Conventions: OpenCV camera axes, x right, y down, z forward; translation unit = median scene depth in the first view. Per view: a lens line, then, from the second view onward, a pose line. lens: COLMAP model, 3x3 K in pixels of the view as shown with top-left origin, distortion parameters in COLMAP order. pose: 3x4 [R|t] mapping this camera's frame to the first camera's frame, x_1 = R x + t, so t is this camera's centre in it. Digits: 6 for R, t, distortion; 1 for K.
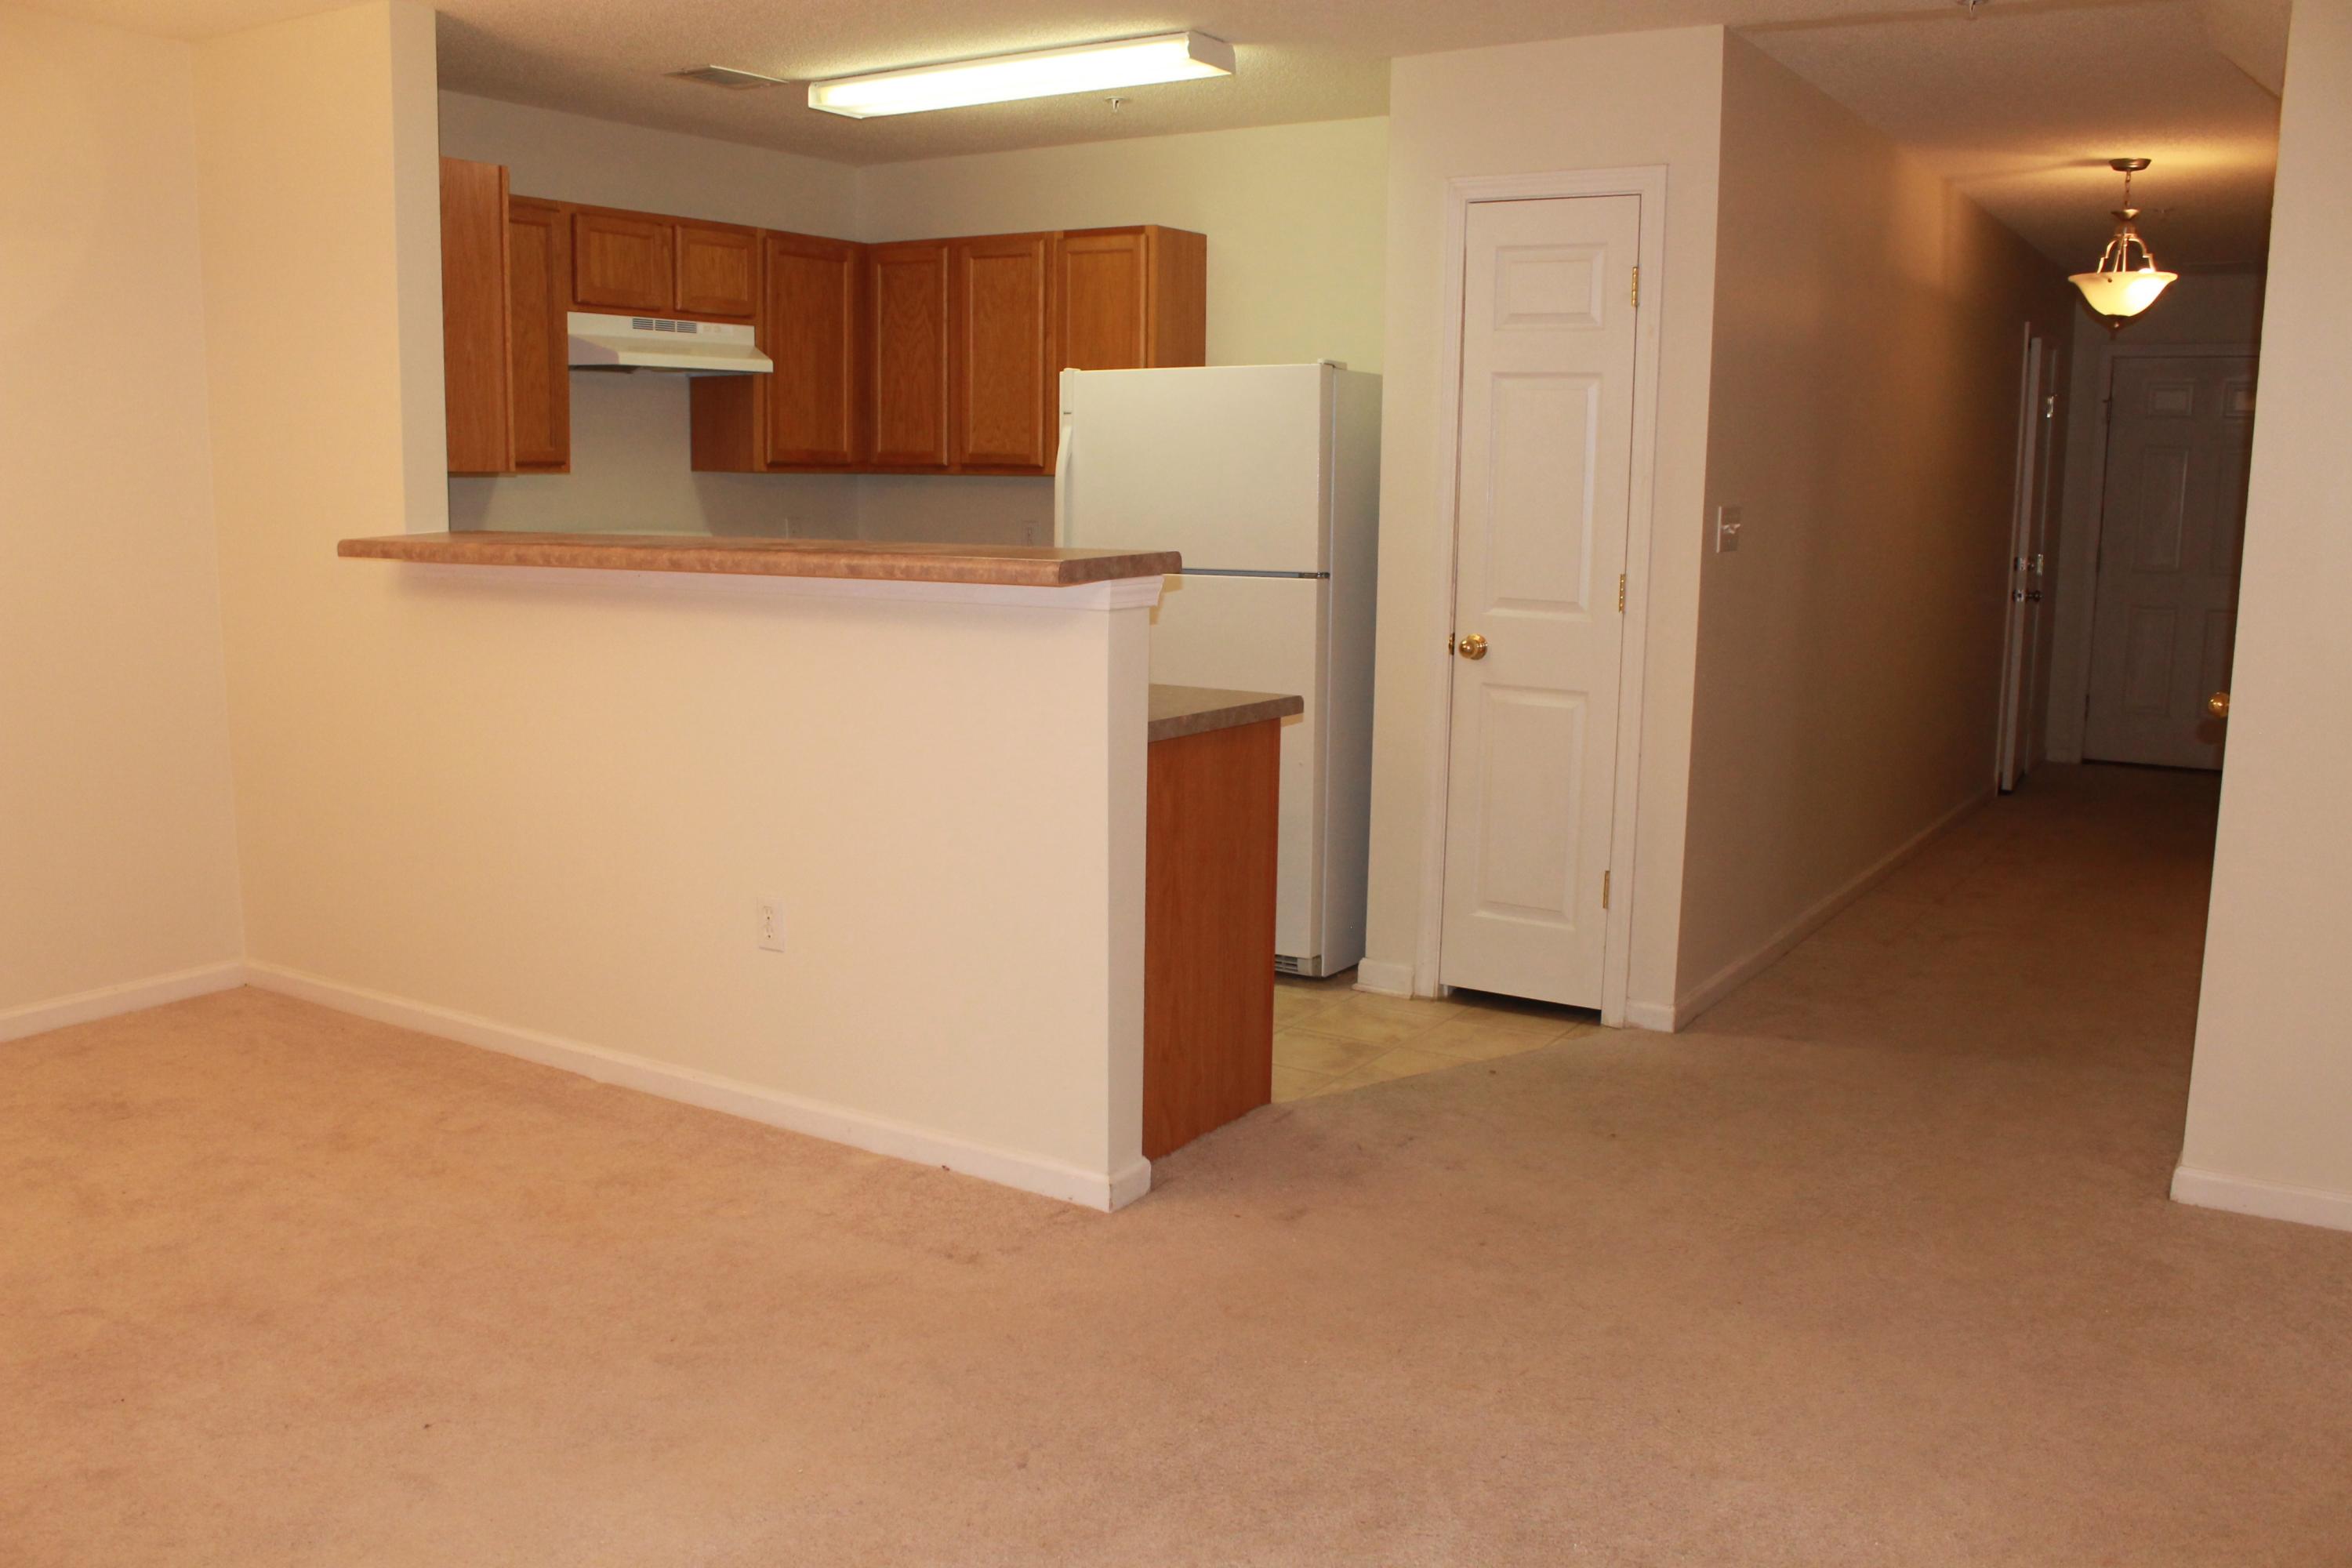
lens RADIAL K [[1989.3, 0, 1180.0], [0, 1989.3, 799.2], [0, 0, 1]] dist [-0.159501, 0.131125]
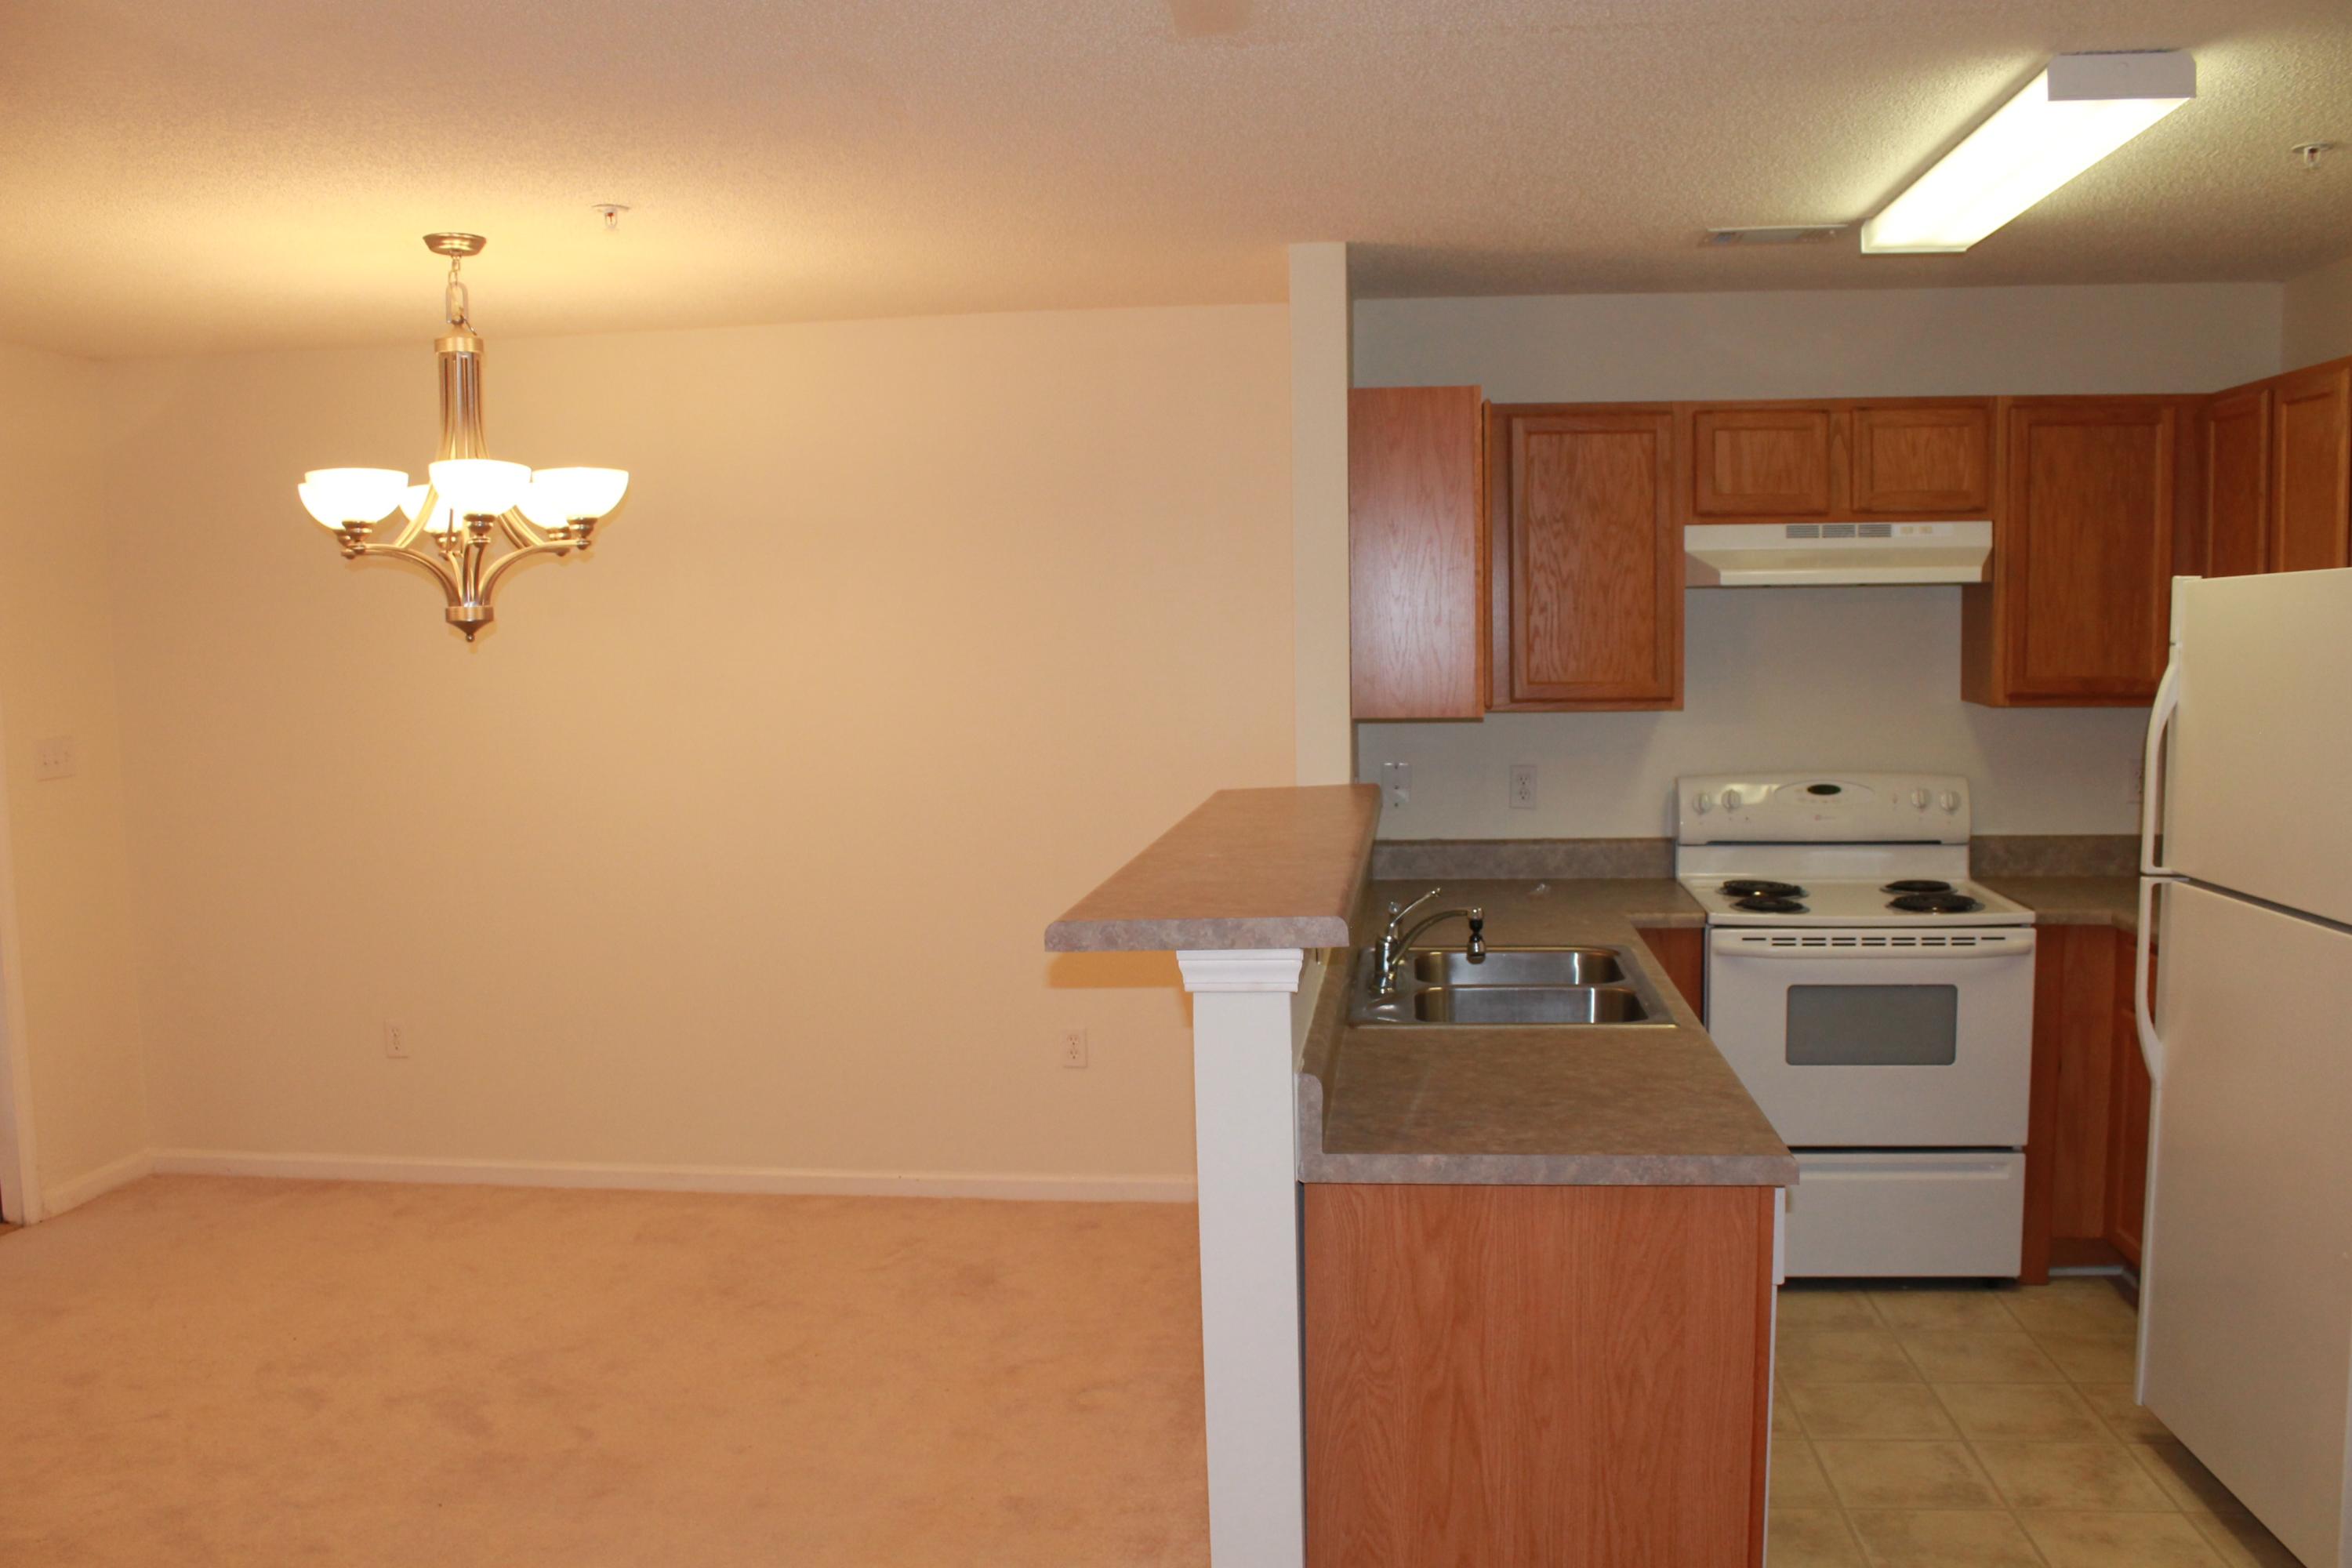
lens RADIAL K [[1989.3, 0, 1168.4], [0, 1989.3, 795.5], [0, 0, 1]] dist [-0.159501, 0.131125]
pose [[0.439152, 0.057846, -0.896549, 0.375784], [-0.123121, 0.992385, 0.003722, -0.103911], [0.889937, 0.108749, 0.442929, 0.411421]]
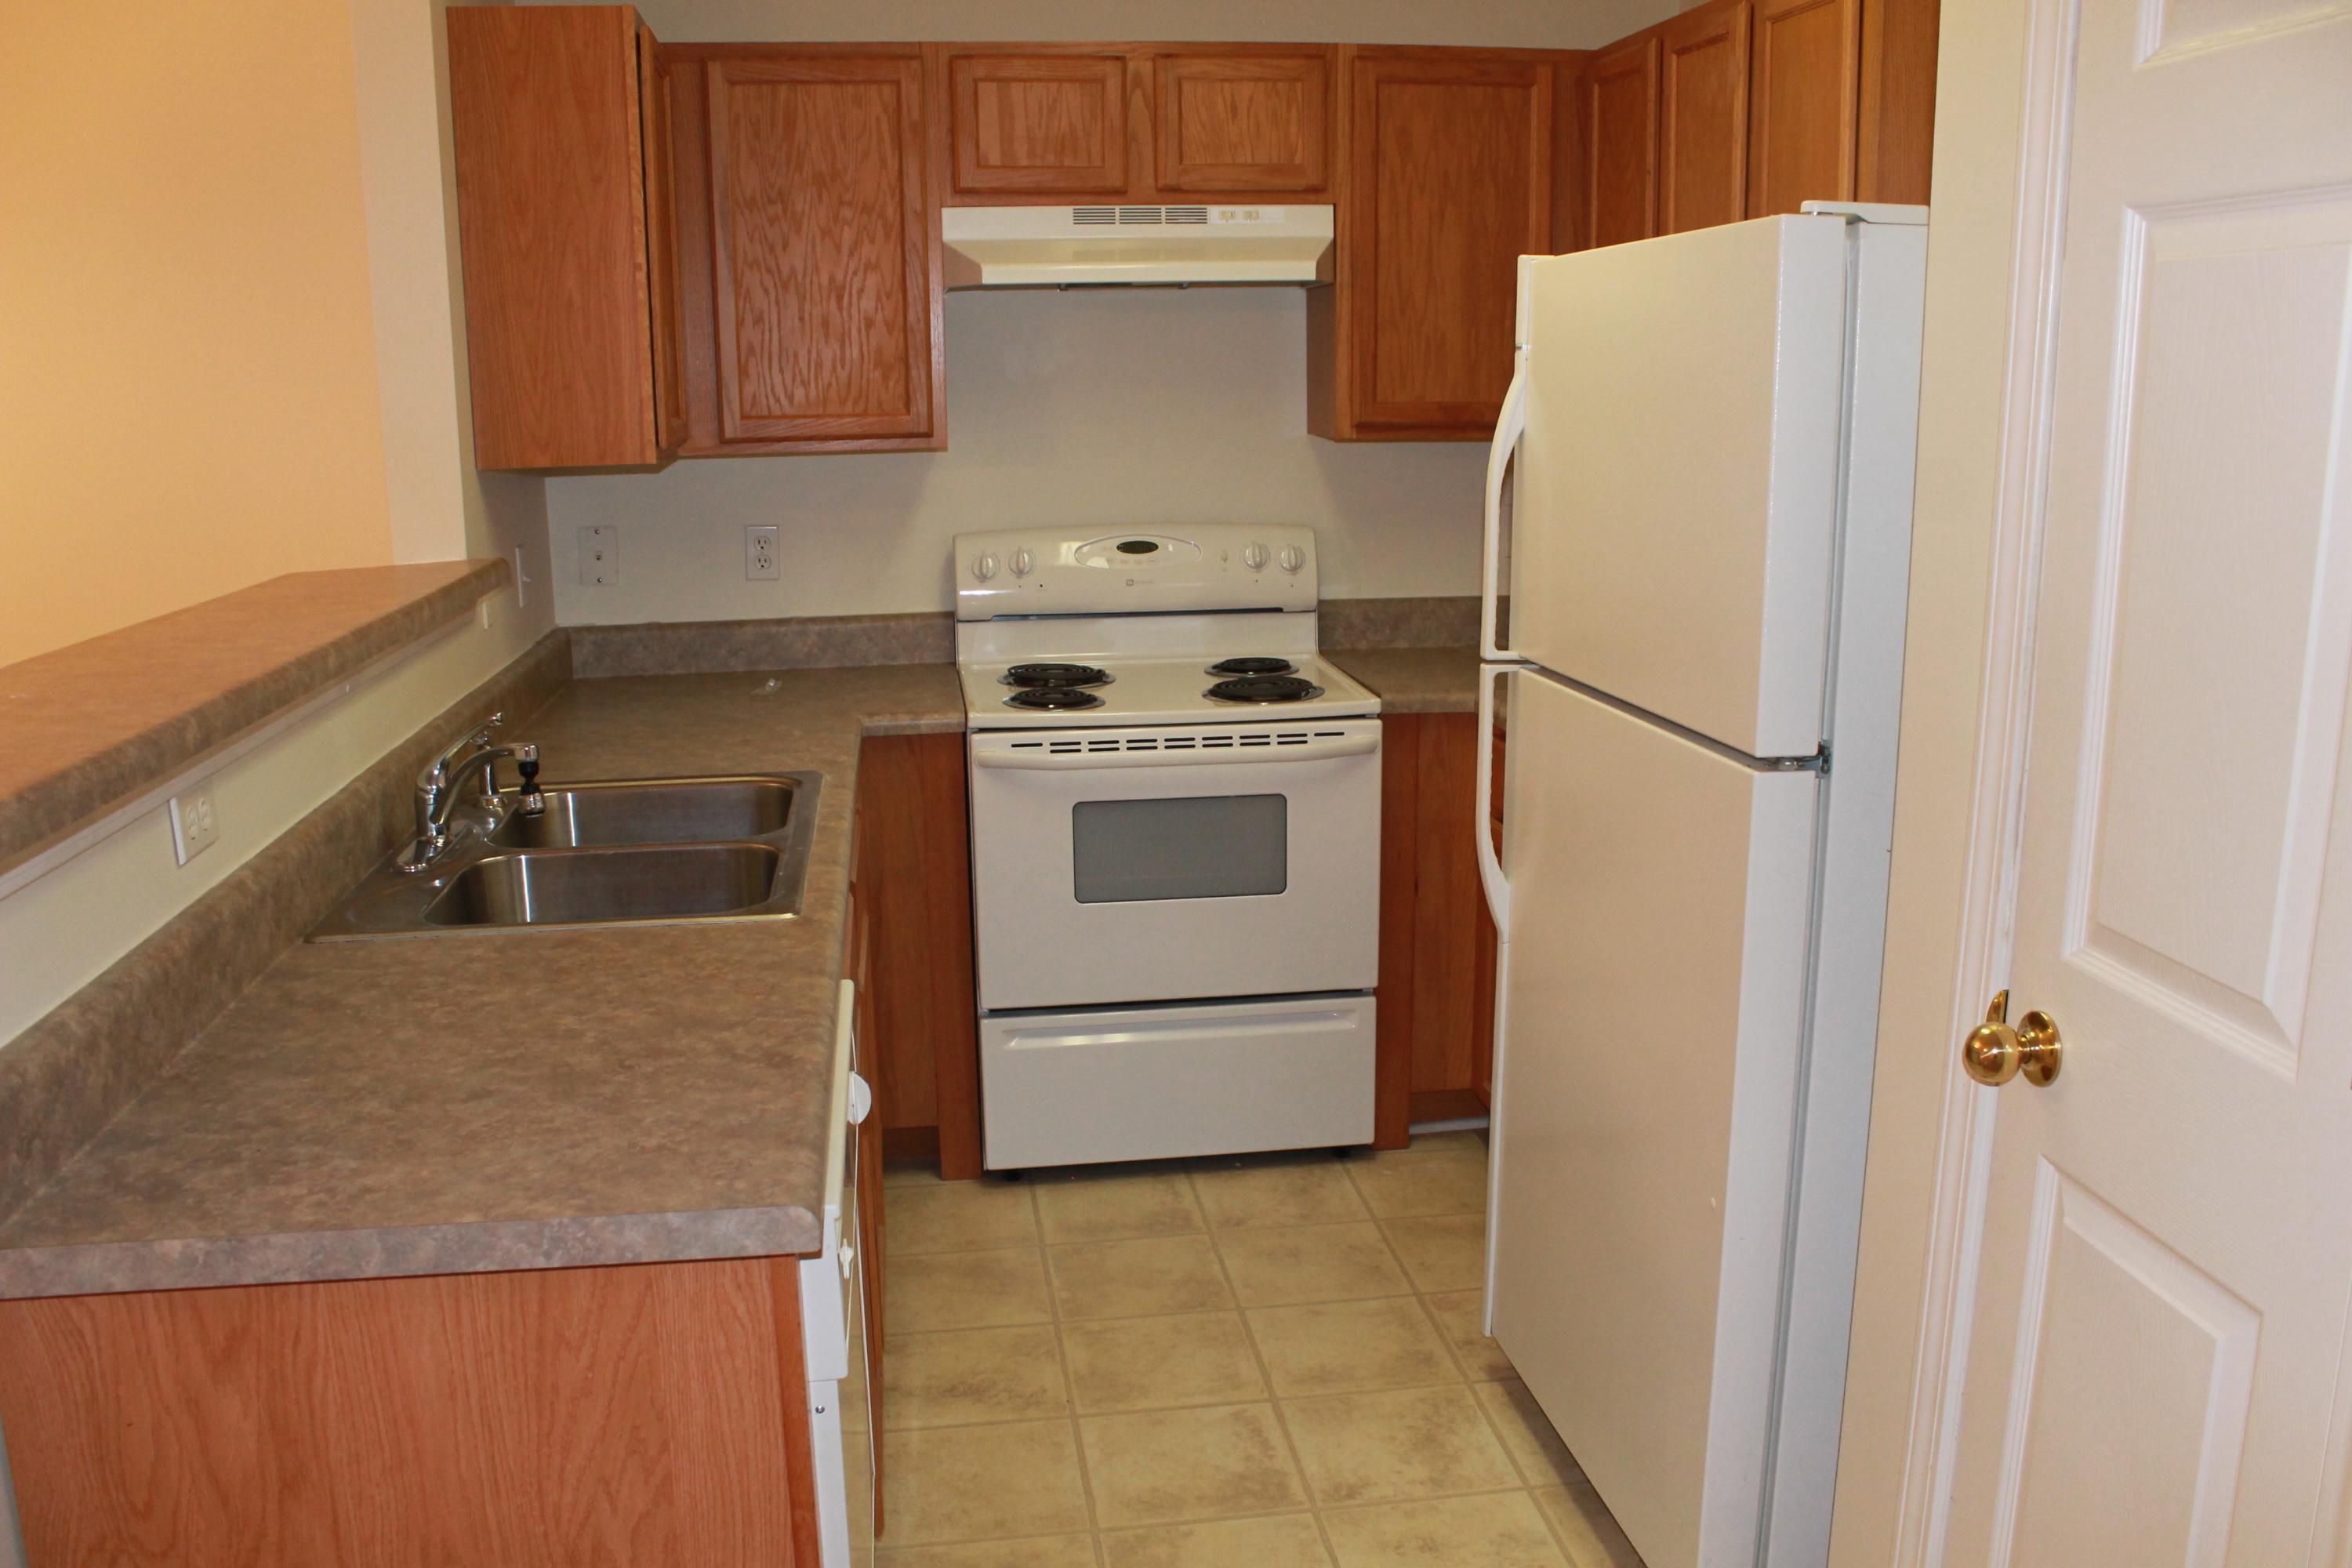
lens RADIAL K [[1989.3, 0, 1182.8], [0, 1989.3, 789.1], [0, 0, 1]] dist [-0.159501, 0.131125]
pose [[0.657377, 0.137497, -0.740912, 0.262712], [-0.100406, 0.990428, 0.094716, -0.123327], [0.746843, 0.012128, 0.664890, 0.609044]]
